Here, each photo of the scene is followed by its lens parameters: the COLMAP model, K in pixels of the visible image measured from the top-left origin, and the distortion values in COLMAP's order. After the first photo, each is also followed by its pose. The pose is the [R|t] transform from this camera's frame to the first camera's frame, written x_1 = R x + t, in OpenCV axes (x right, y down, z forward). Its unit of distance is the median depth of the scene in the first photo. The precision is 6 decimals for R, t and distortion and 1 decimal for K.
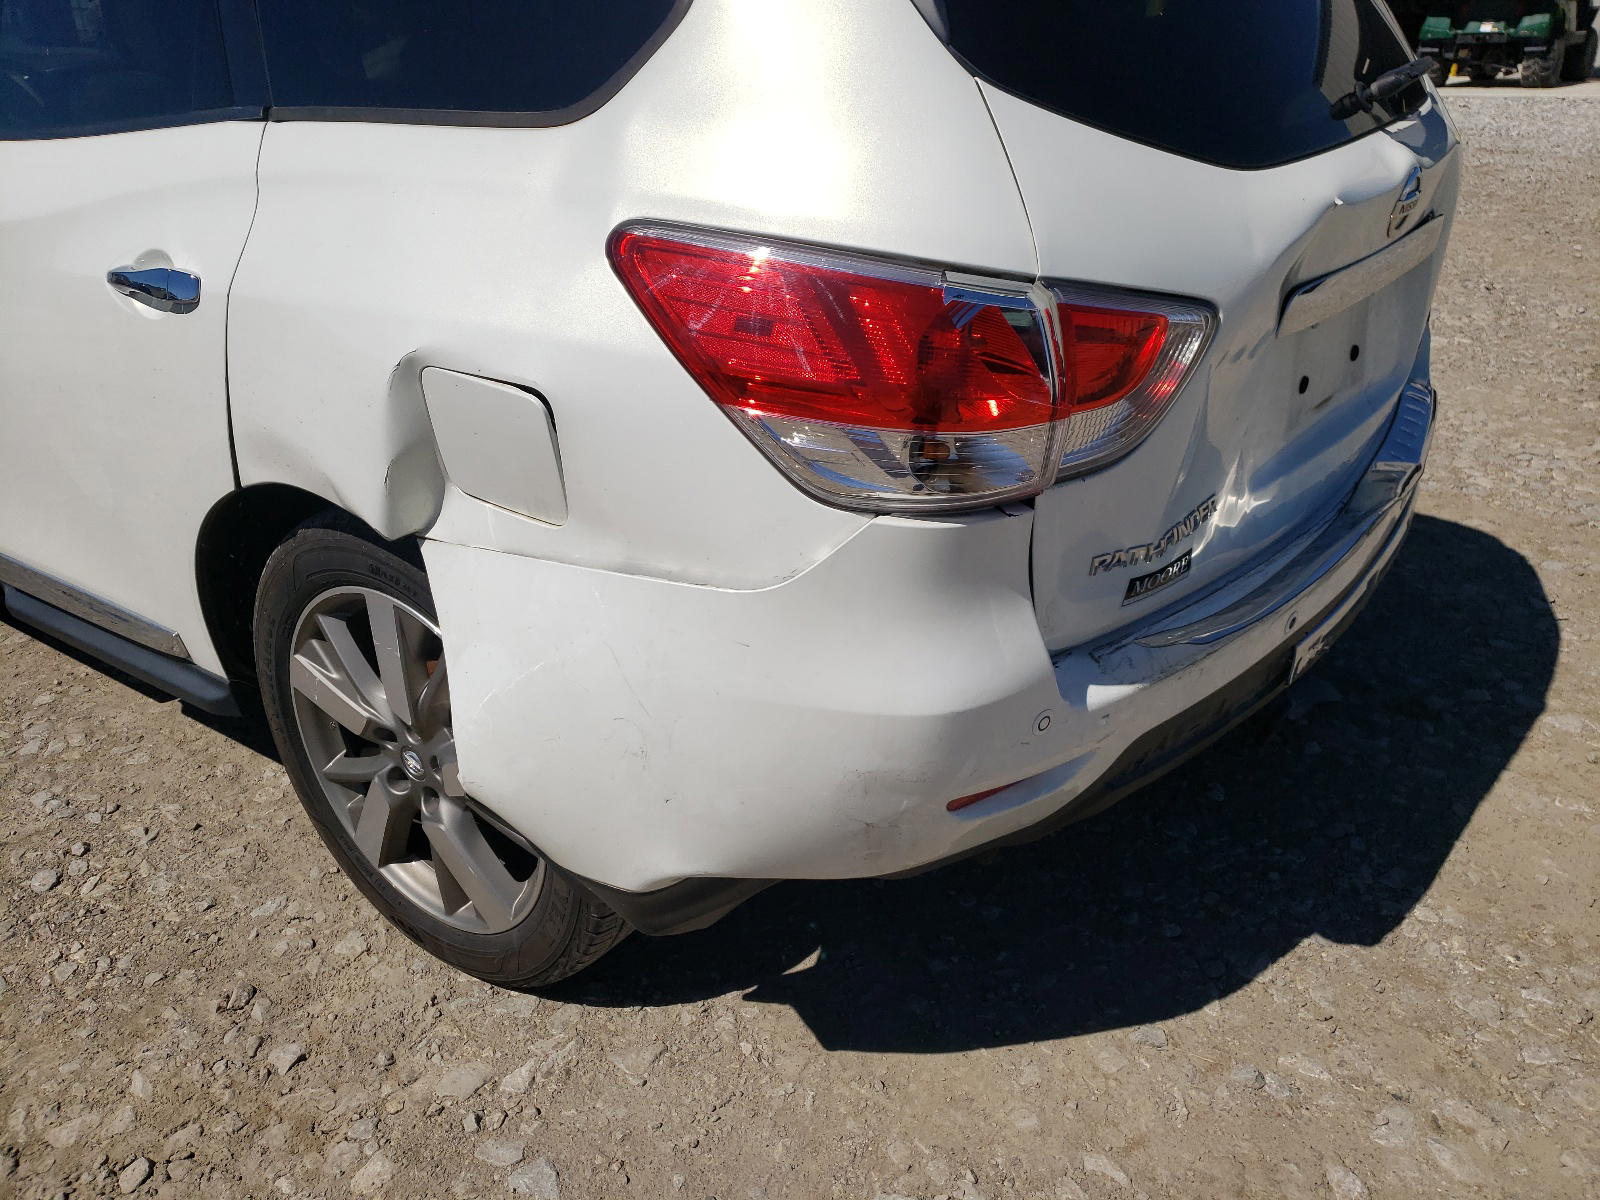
lens RADIAL K [[1218.0, 0, 801.0], [0, 1218.0, 593.8], [0, 0, 1]] dist [0.030796, -0.011910]
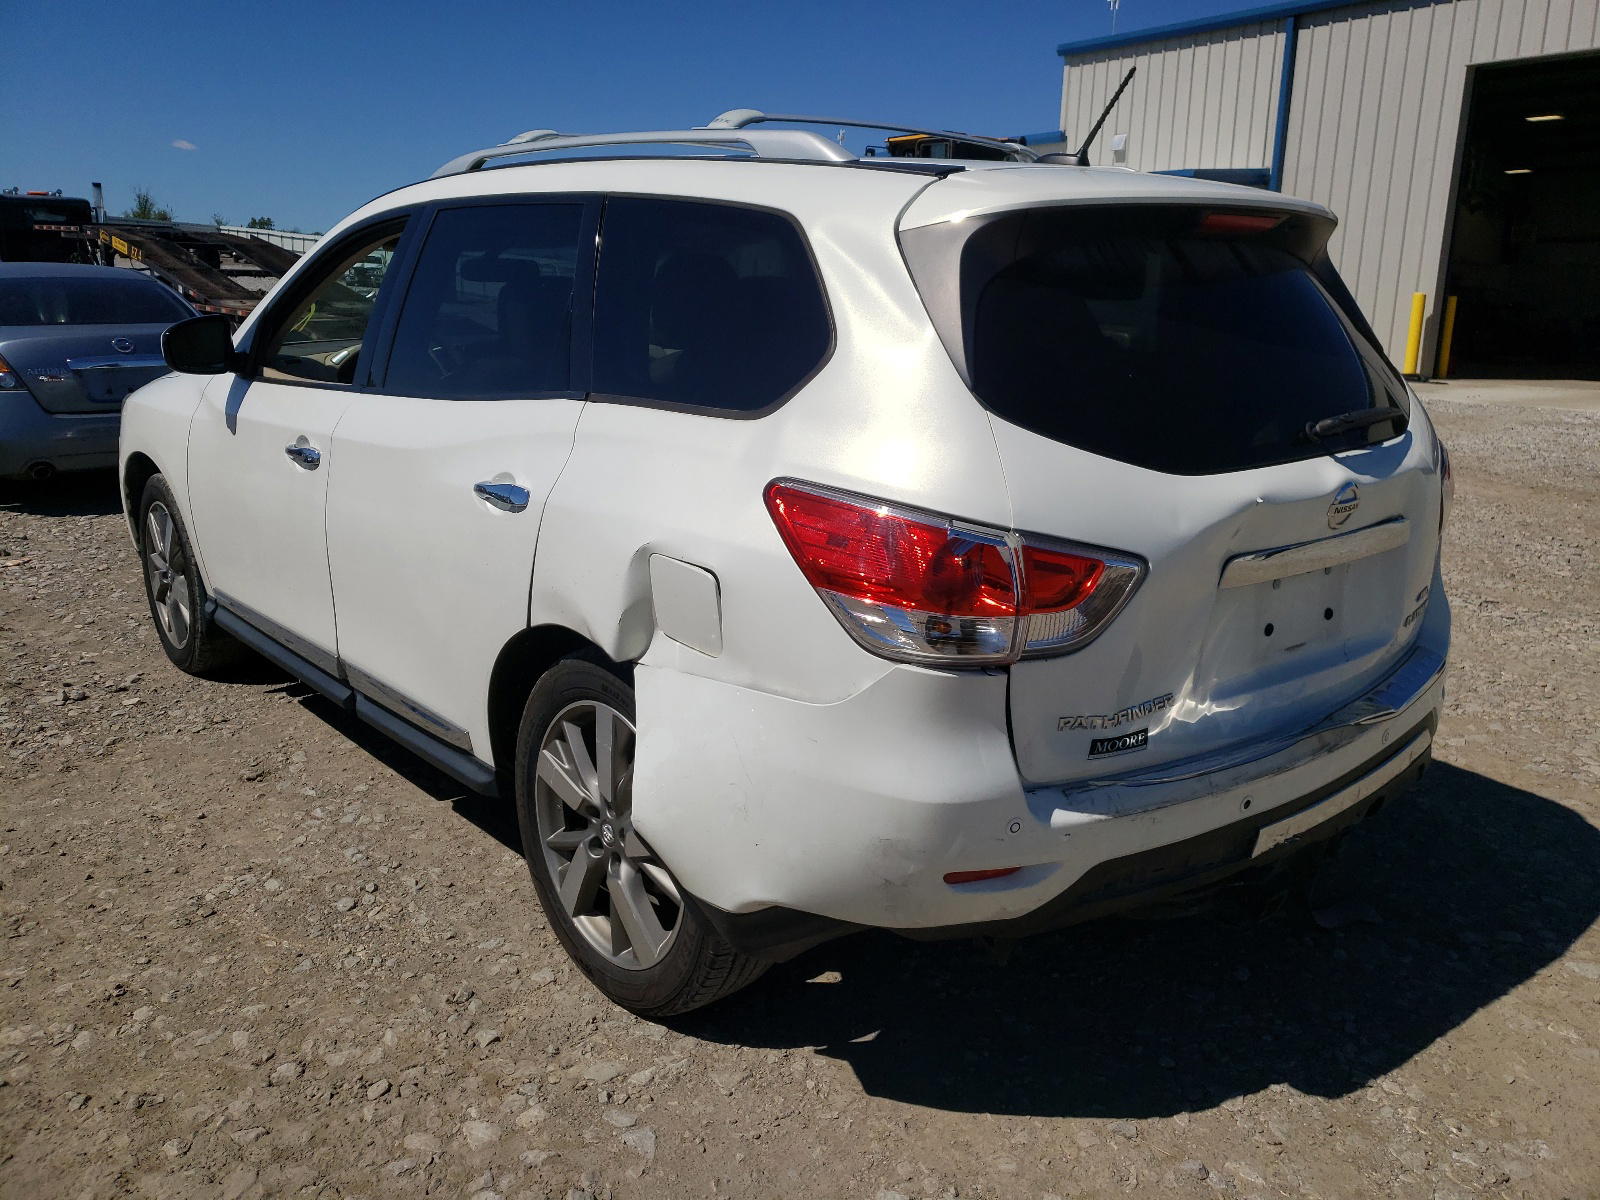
lens RADIAL K [[1218.0, 0, 796.0], [0, 1218.0, 602.5], [0, 0, 1]] dist [0.030796, -0.011910]
pose [[0.973222, 0.097438, -0.208192, 0.170789], [-0.135991, 0.974271, -0.179727, 0.109577], [0.185323, 0.203227, 0.961433, -0.388417]]
